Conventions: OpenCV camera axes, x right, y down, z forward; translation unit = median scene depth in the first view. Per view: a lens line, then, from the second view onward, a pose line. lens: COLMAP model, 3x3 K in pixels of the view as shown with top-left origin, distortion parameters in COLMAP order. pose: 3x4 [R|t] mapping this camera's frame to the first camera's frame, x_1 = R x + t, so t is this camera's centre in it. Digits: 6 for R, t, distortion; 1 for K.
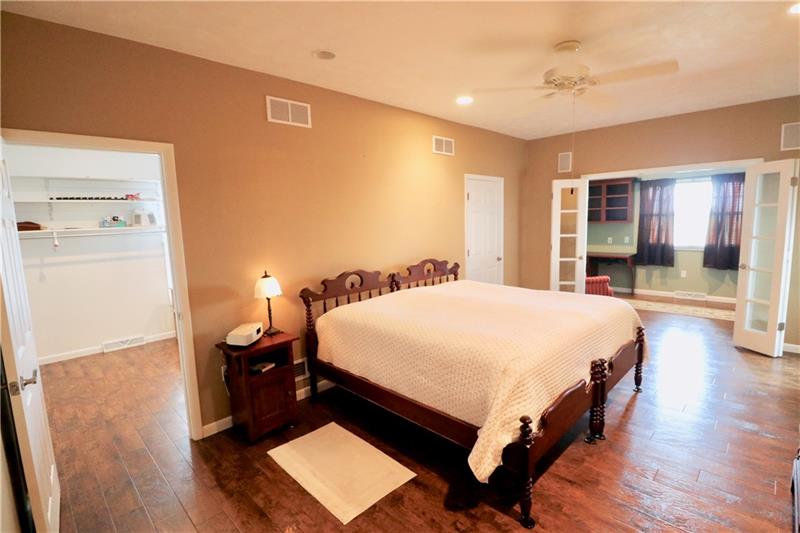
lens RADIAL K [[372.6, 0, 400.0], [0, 372.6, 266.5], [0, 0, 1]] dist [-0.000329, 0.000077]
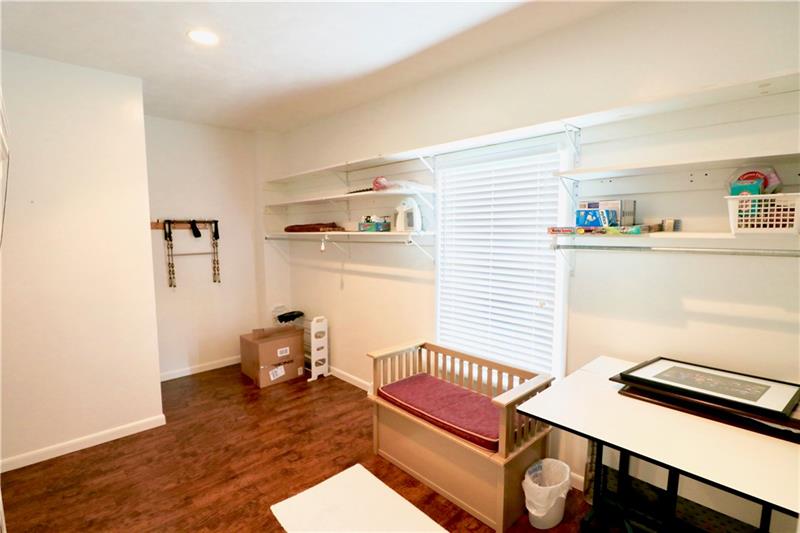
lens RADIAL K [[372.6, 0, 400.0], [0, 372.6, 266.5], [0, 0, 1]] dist [-0.000329, 0.000077]
pose [[-0.041329, 0.127815, -0.990937, -0.082917], [-0.121658, 0.983761, 0.131964, -0.149568], [0.991711, 0.126009, -0.025108, 1.161919]]
